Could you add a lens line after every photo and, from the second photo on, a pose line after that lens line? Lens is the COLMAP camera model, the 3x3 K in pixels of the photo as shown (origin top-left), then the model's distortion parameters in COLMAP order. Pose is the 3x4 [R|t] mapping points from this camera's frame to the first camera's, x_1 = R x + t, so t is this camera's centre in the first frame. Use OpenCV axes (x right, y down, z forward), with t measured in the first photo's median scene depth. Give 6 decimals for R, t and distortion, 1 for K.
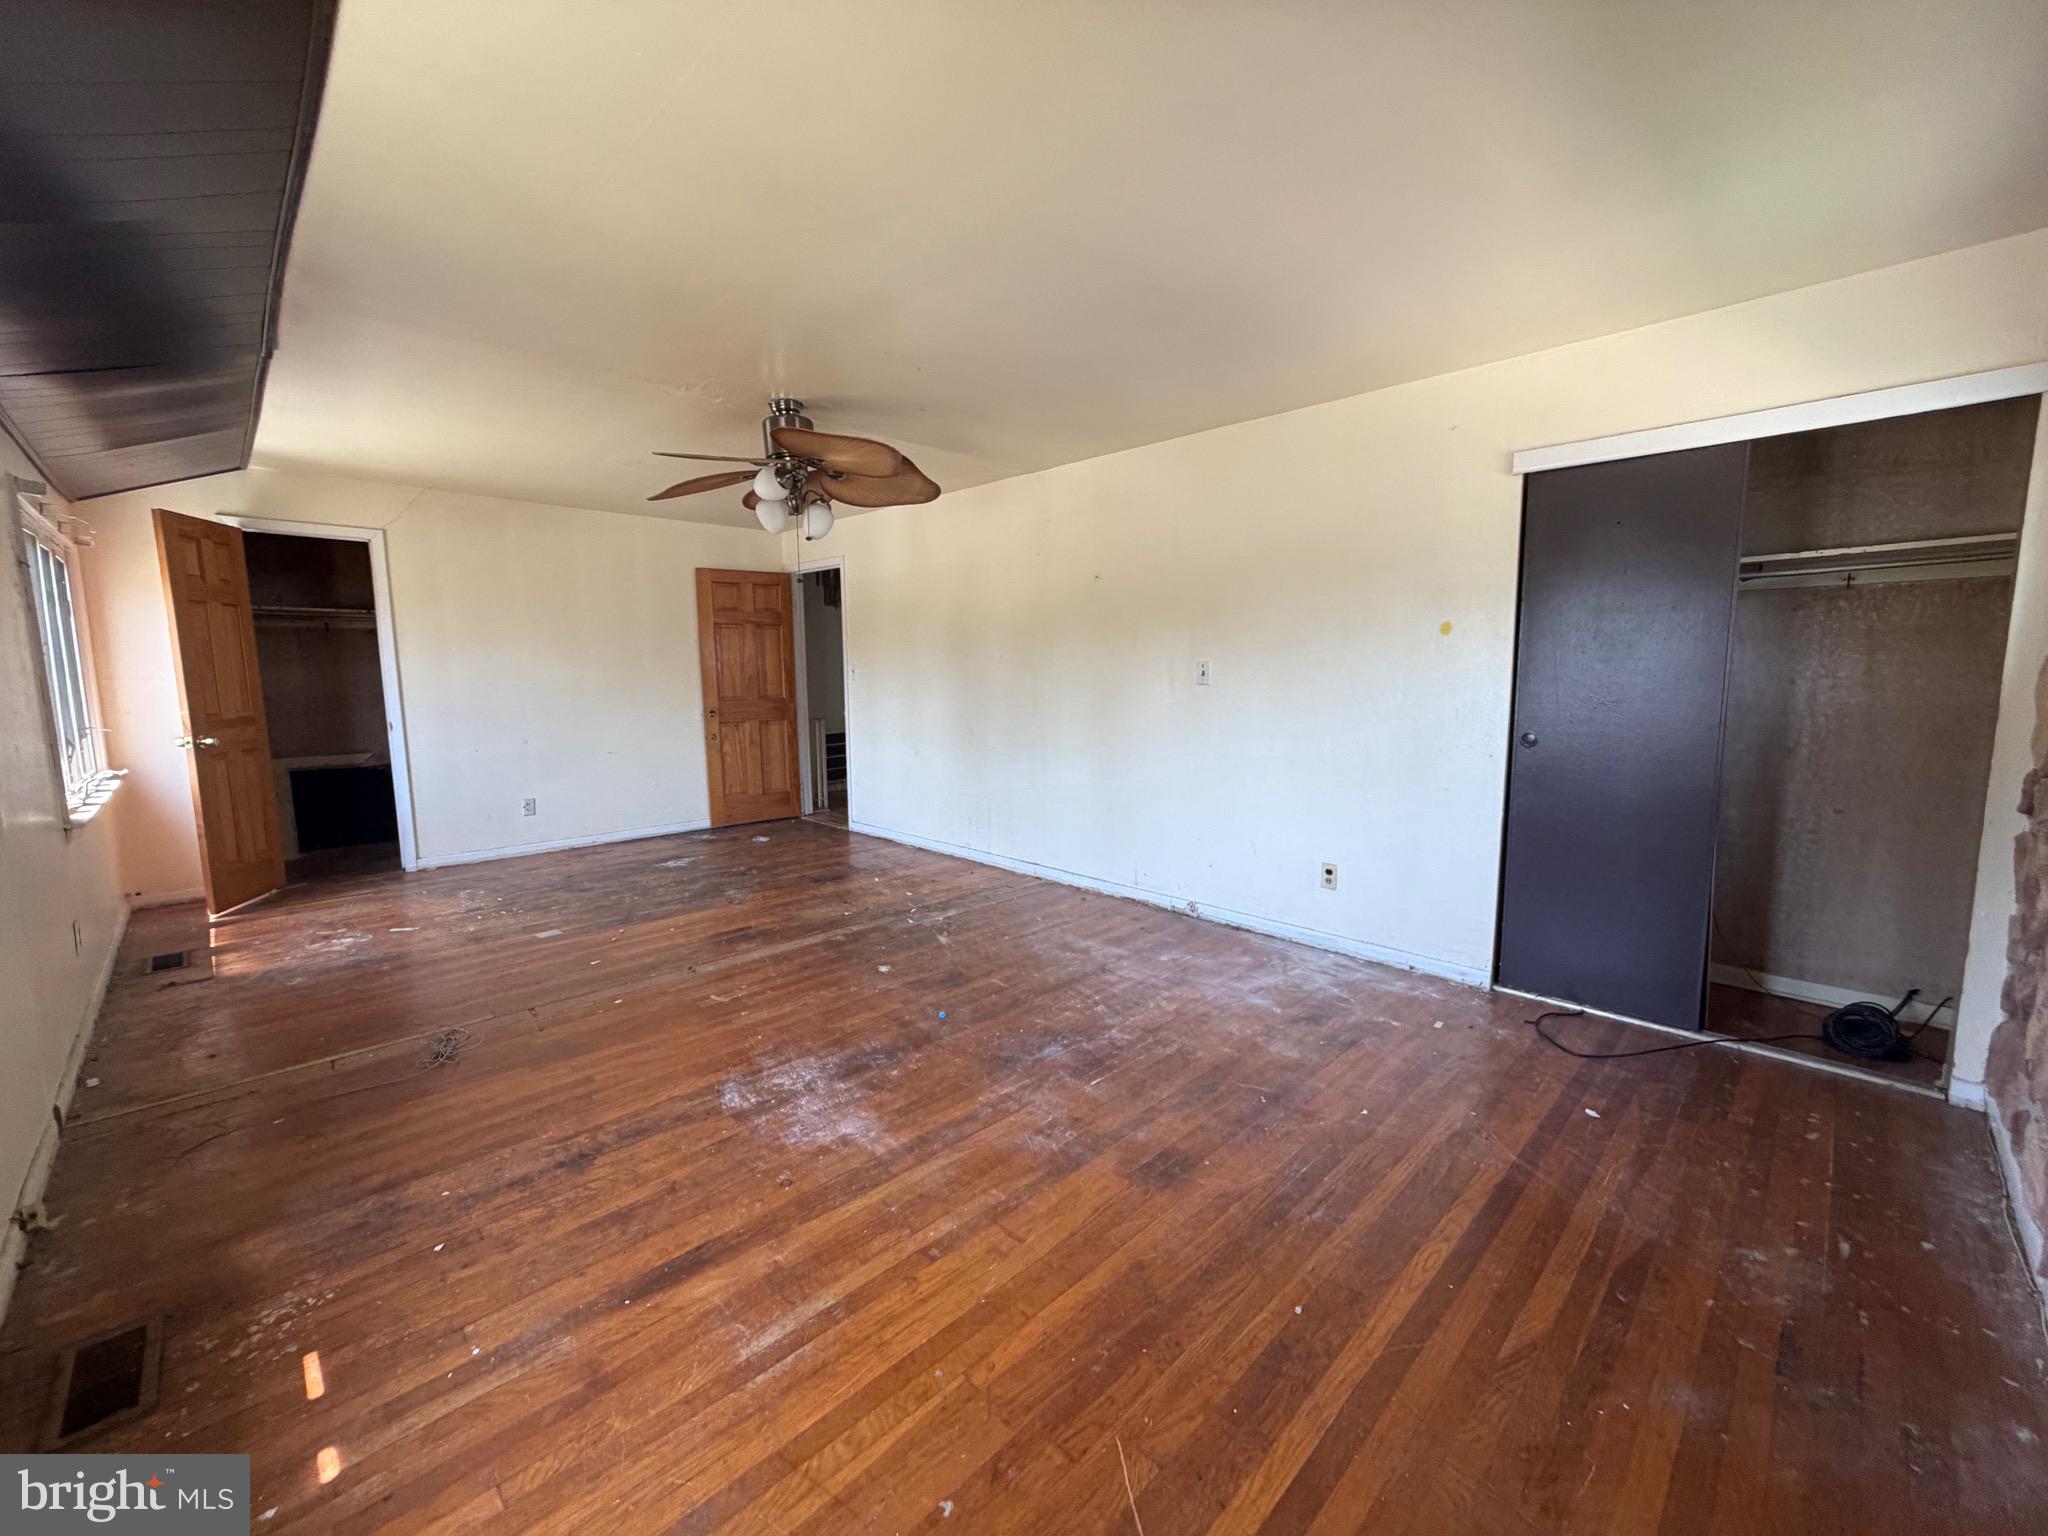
lens RADIAL K [[815.0, 0, 1017.7], [0, 815.0, 768.1], [0, 0, 1]] dist [-0.002180, -0.000151]
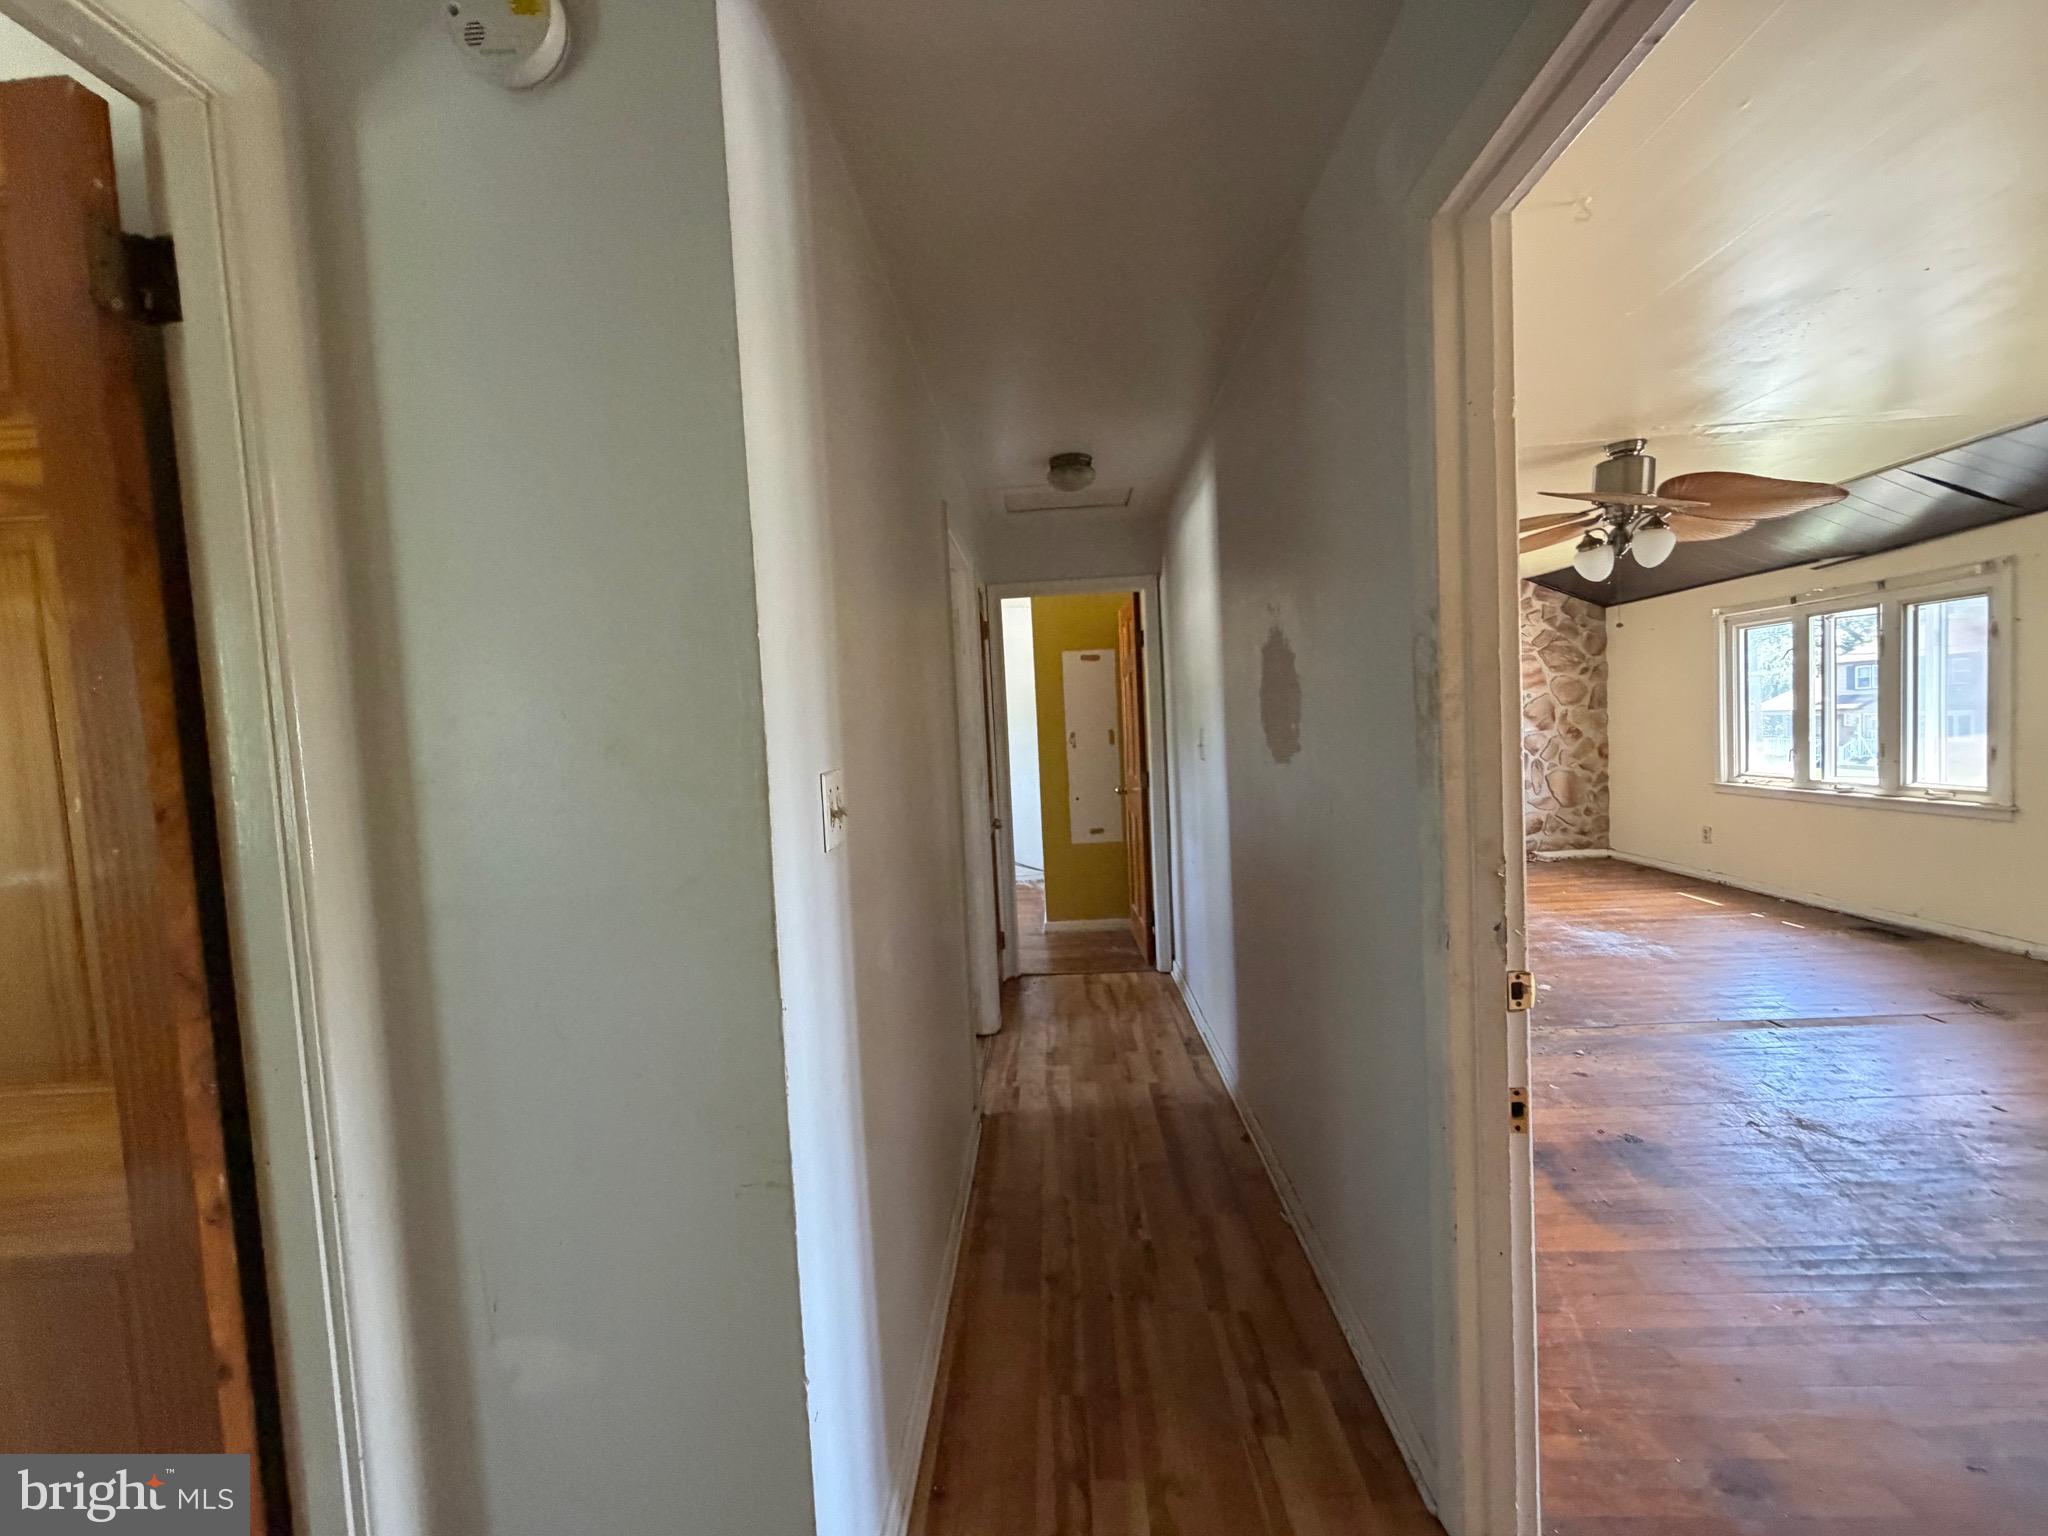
lens RADIAL K [[815.0, 0, 1017.7], [0, 815.0, 768.1], [0, 0, 1]] dist [-0.002180, -0.000151]
pose [[-0.680684, 0.007748, 0.732536, -0.633987], [0.146981, 0.981056, 0.126200, -0.380160], [-0.717681, 0.193571, -0.668928, 2.854784]]
